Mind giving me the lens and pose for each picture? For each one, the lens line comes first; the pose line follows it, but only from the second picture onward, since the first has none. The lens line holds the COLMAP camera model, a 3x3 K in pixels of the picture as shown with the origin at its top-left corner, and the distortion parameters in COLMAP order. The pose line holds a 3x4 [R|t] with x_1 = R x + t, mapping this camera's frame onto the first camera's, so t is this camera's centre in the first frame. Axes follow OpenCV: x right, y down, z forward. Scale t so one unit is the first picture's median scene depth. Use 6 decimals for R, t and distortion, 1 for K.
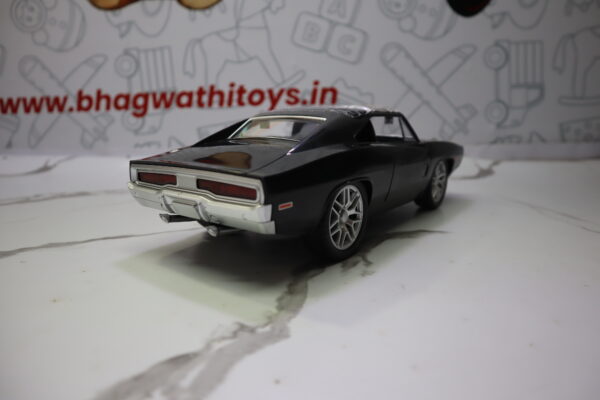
lens RADIAL K [[409.2, 0, 302.7], [0, 409.2, 195.8], [0, 0, 1]] dist [-0.098709, 0.058475]
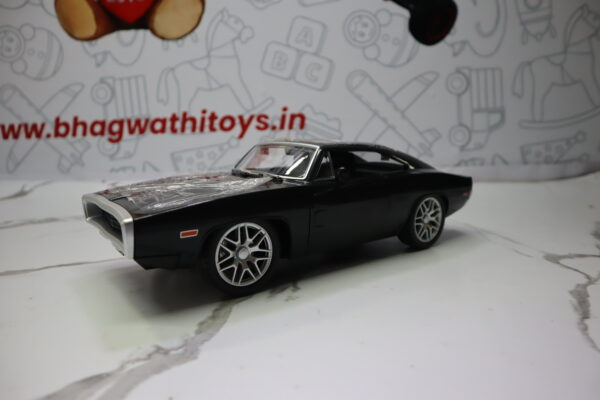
lens RADIAL K [[409.2, 0, 301.9], [0, 409.2, 199.0], [0, 0, 1]] dist [-0.098709, 0.058475]
pose [[0.999869, -0.006929, 0.014623, 0.060048], [0.007415, 0.999411, -0.033501, -0.013516], [-0.014382, 0.033605, 0.999332, -0.033127]]
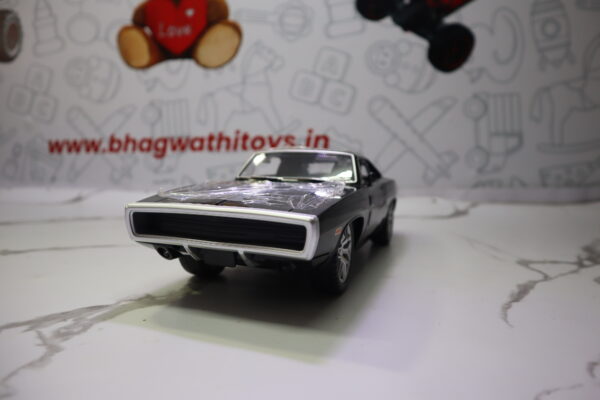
lens RADIAL K [[409.2, 0, 305.5], [0, 409.2, 199.9], [0, 0, 1]] dist [-0.098709, 0.058475]
pose [[0.994258, 0.025063, -0.104031, 0.143246], [-0.035399, 0.994485, -0.098724, 0.025480], [0.100983, 0.101839, 0.989662, -0.105362]]
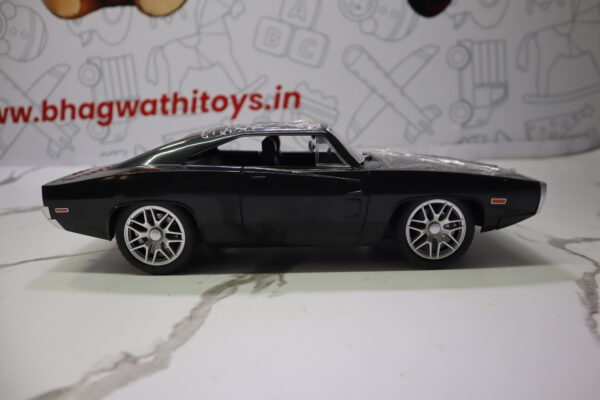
lens RADIAL K [[409.2, 0, 301.5], [0, 409.2, 196.1], [0, 0, 1]] dist [-0.098709, 0.058475]
pose [[0.999705, -0.023496, 0.006076, 0.076595], [0.023408, 0.999626, 0.014132, -0.023330], [-0.006406, -0.013985, 0.999882, -0.003817]]
